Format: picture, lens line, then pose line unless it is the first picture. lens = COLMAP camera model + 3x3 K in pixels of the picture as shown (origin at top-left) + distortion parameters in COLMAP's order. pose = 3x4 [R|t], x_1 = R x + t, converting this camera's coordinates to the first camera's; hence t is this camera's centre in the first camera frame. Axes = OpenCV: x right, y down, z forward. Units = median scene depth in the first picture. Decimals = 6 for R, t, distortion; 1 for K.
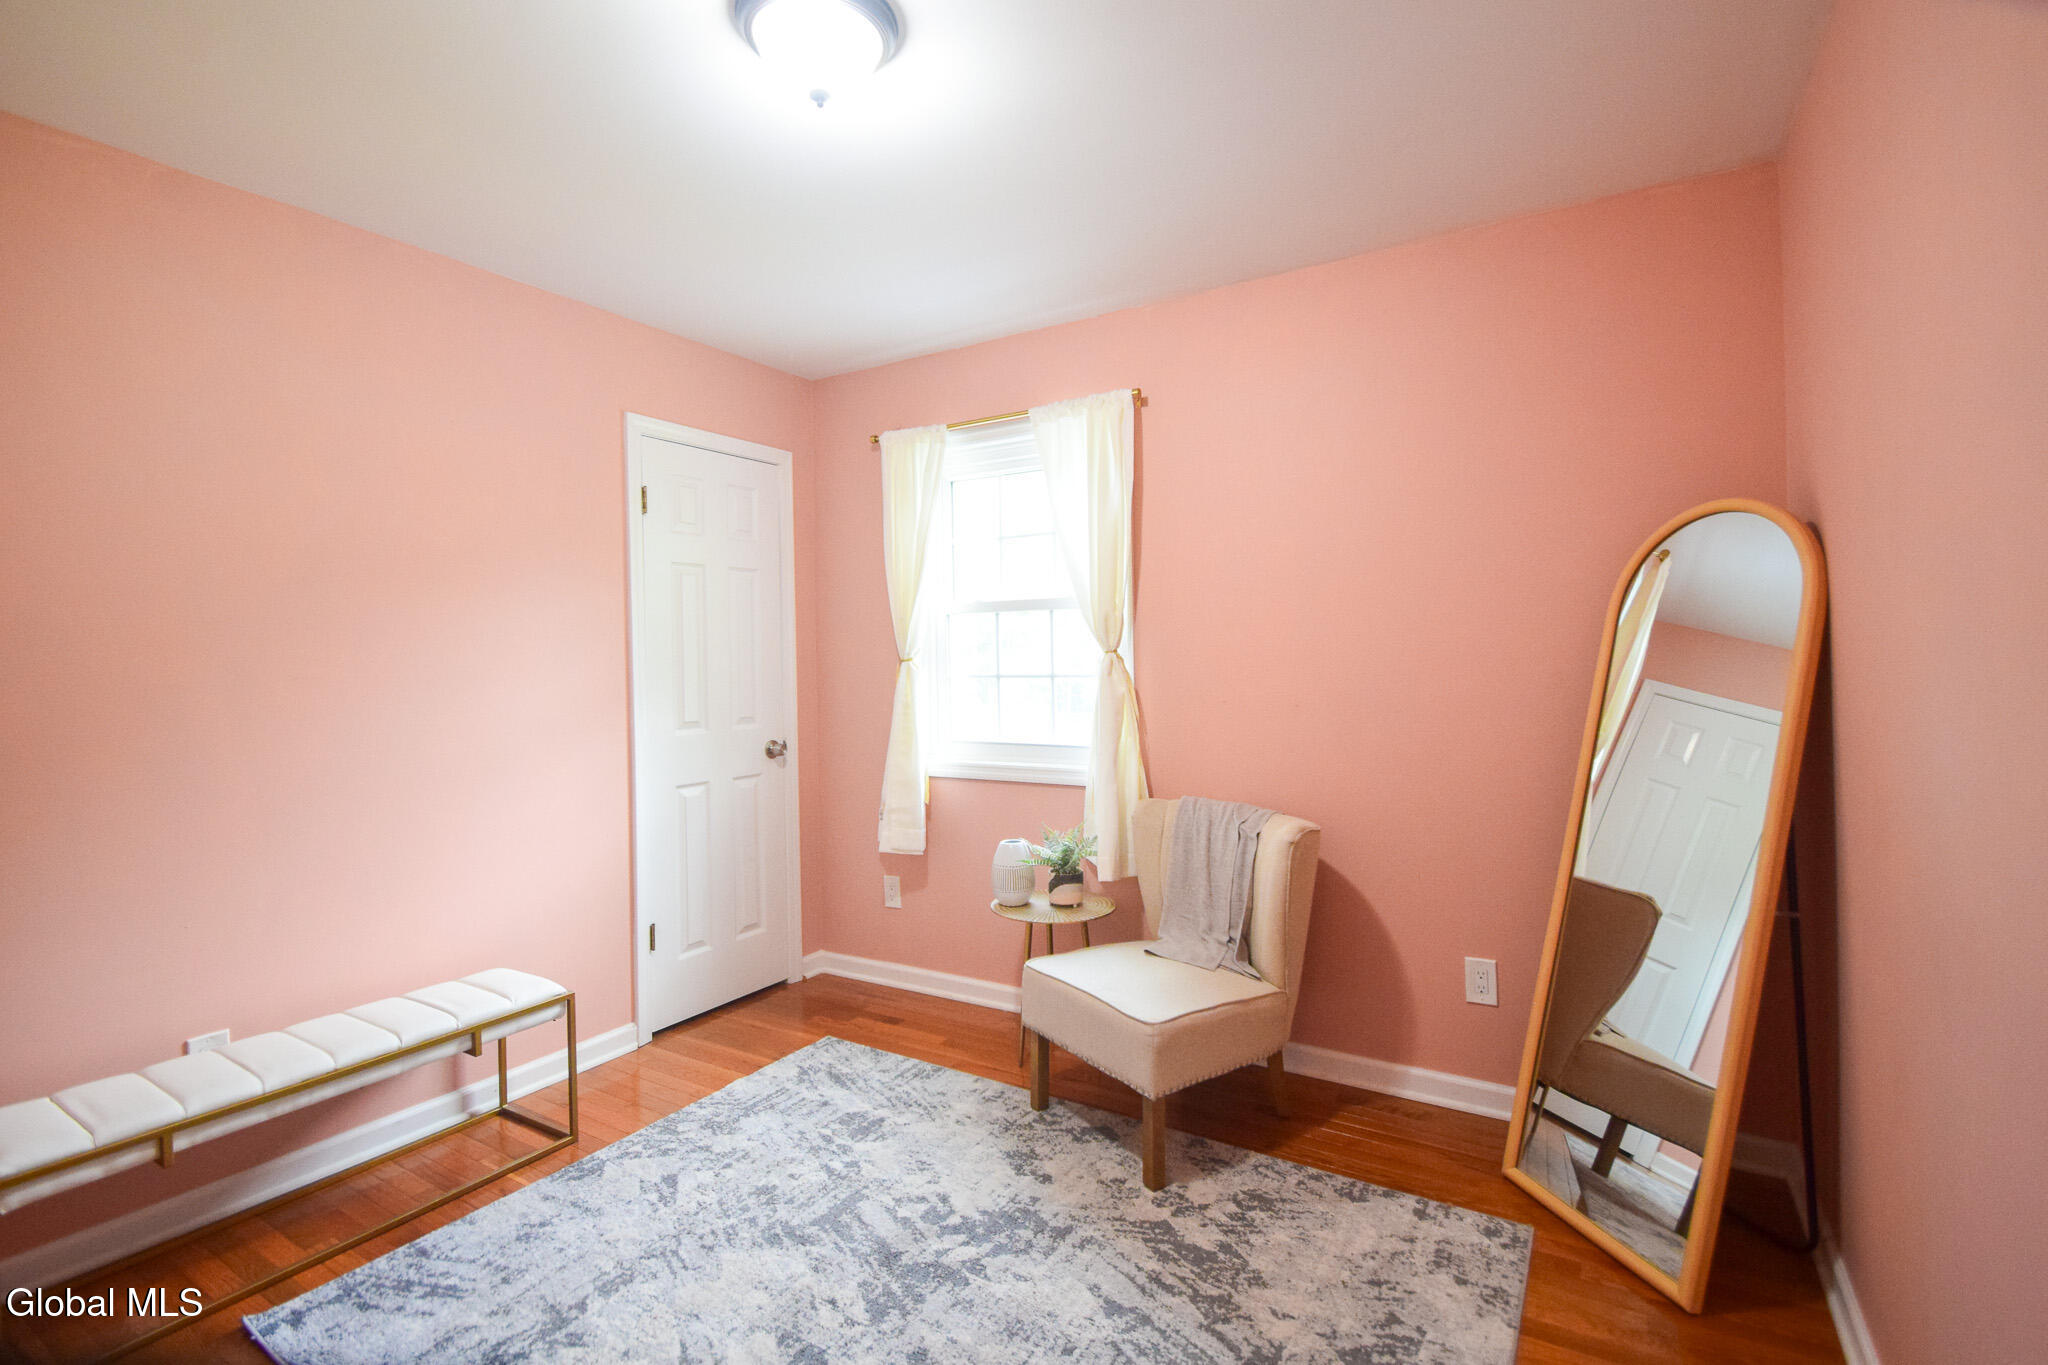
lens RADIAL K [[917.0, 0, 1036.0], [0, 917.0, 686.1], [0, 0, 1]] dist [0.027547, -0.028999]
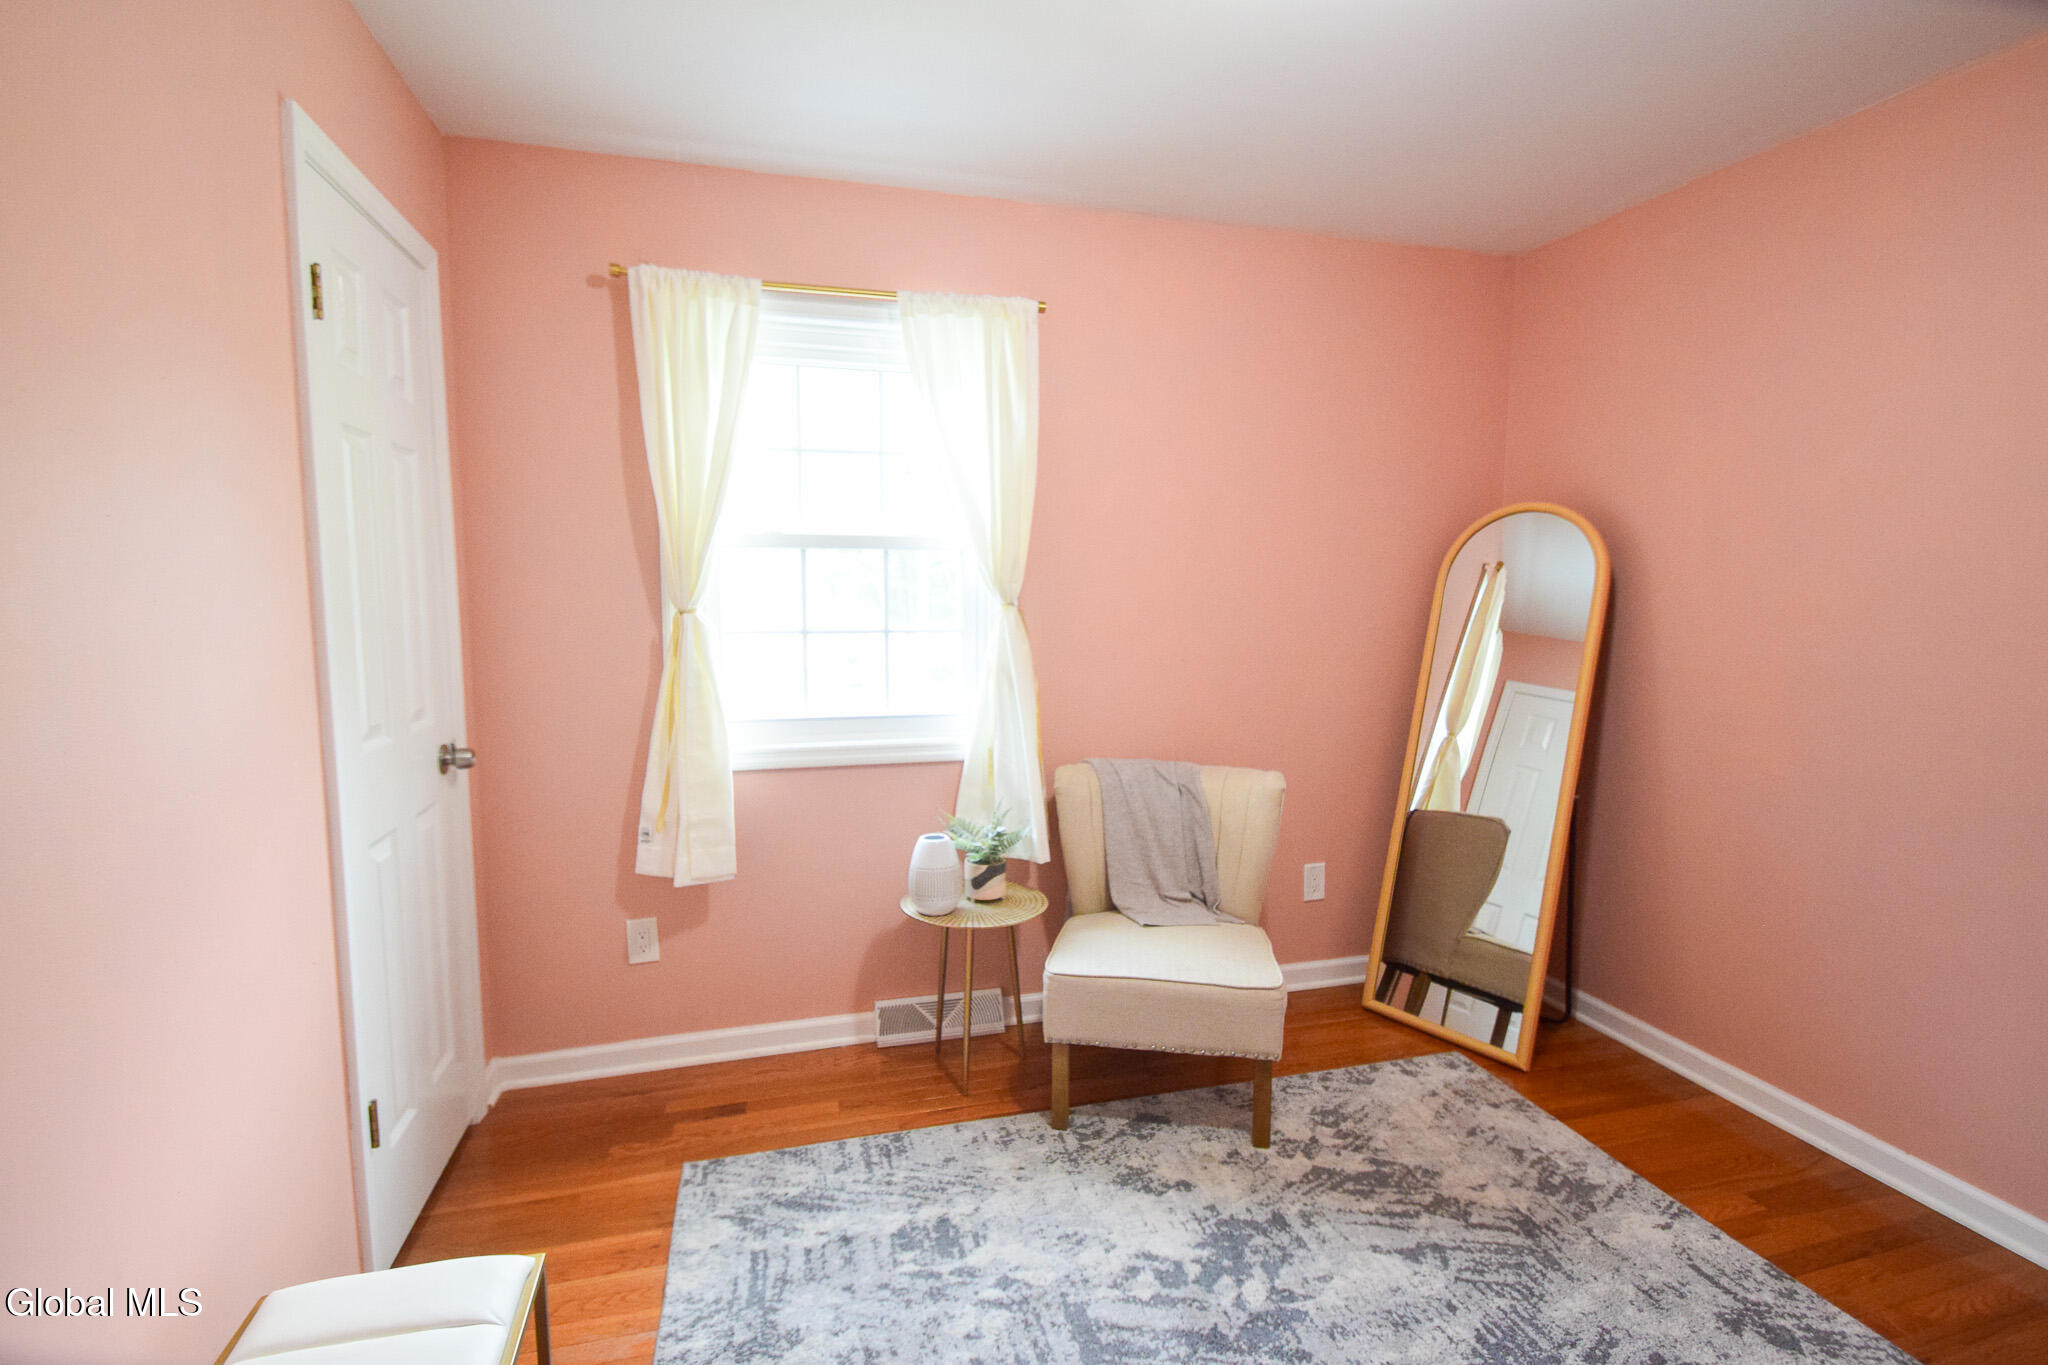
lens RADIAL K [[934.4, 0, 1026.3], [0, 934.4, 698.6], [0, 0, 1]] dist [0.015515, -0.018952]
pose [[0.690969, -0.063703, 0.720072, -0.685445], [0.007257, 0.996671, 0.081210, -0.025038], [-0.722848, -0.050888, 0.689131, 0.457368]]
